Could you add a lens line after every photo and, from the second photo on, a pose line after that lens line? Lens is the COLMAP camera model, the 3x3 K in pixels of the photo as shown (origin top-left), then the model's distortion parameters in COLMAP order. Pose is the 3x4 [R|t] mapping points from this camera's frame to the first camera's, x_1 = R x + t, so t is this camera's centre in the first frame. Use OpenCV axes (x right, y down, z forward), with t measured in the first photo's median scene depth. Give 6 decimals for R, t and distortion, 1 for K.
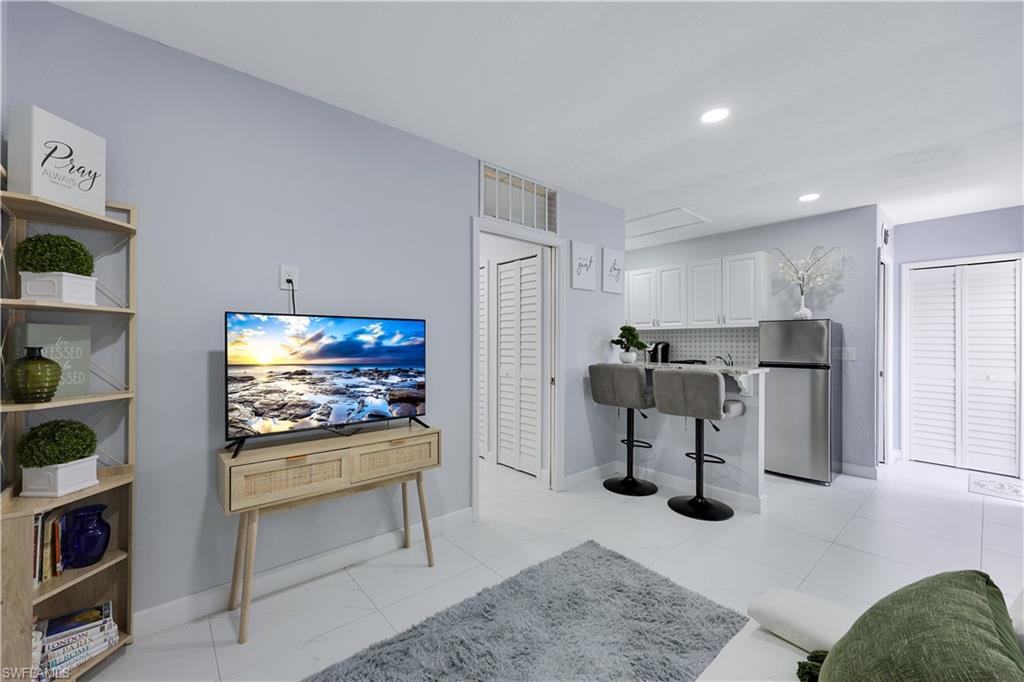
lens RADIAL K [[413.8, 0, 511.7], [0, 413.8, 337.7], [0, 0, 1]] dist [0.009489, -0.000961]
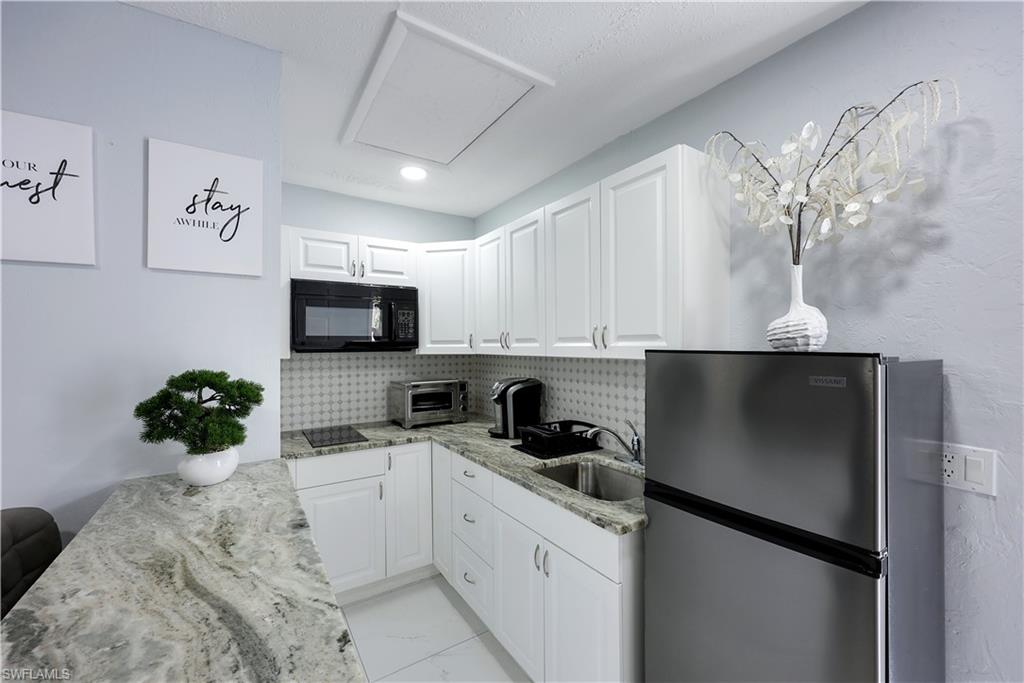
lens RADIAL K [[413.8, 0, 509.0], [0, 413.8, 339.9], [0, 0, 1]] dist [0.009489, -0.000961]
pose [[0.991289, -0.009785, -0.131337, 0.582885], [0.011135, 0.999892, 0.009550, -0.057114], [0.131230, -0.010929, 0.991292, 0.735112]]
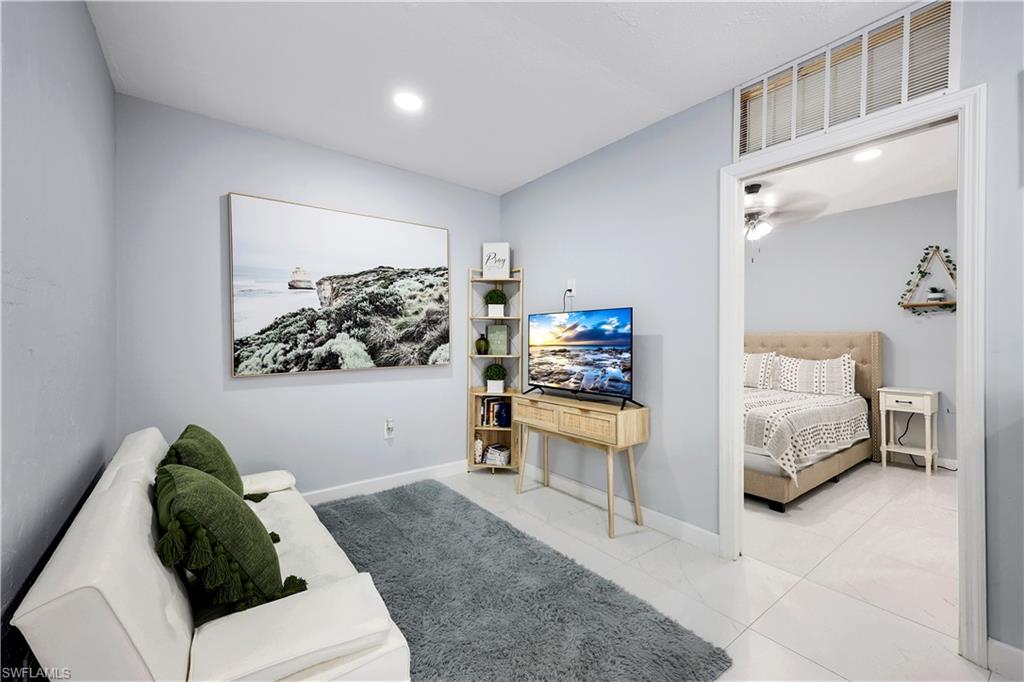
lens RADIAL K [[413.8, 0, 513.0], [0, 413.8, 341.1], [0, 0, 1]] dist [0.009489, -0.000961]
pose [[-0.054124, 0.003210, -0.998529, 0.565216], [0.010819, 0.999938, 0.002628, 0.021106], [0.998476, -0.010661, -0.054155, 0.510410]]
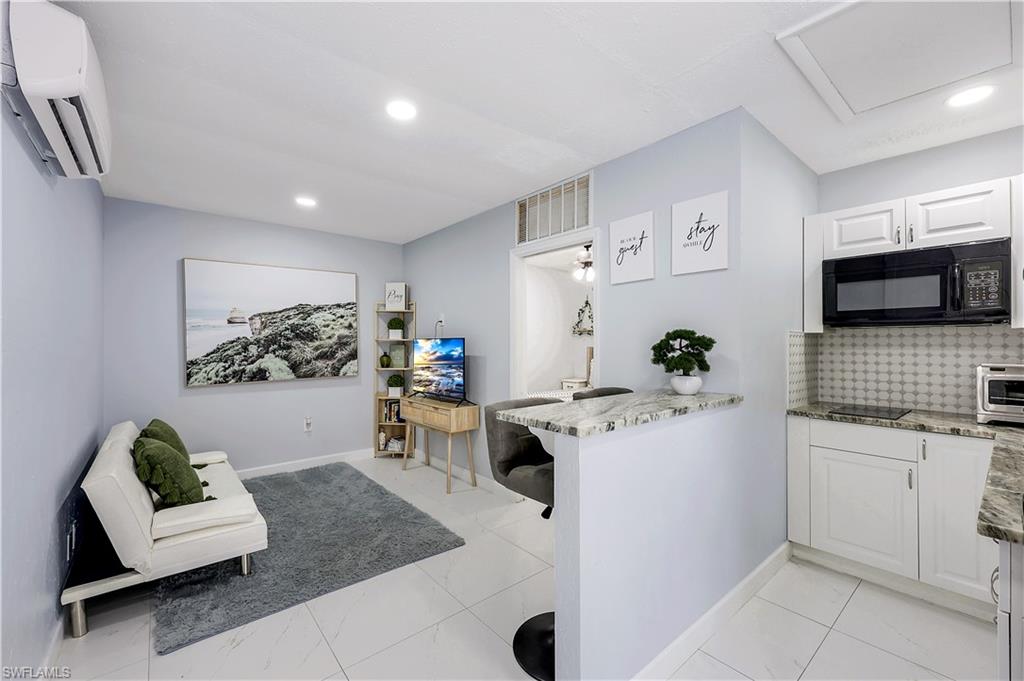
lens RADIAL K [[413.8, 0, 507.1], [0, 413.8, 341.6], [0, 0, 1]] dist [0.009489, -0.000961]
pose [[-0.015886, -0.005196, -0.999860, 0.887364], [0.015217, 0.999869, -0.005438, -0.014626], [0.999758, -0.015301, -0.015805, 0.797005]]
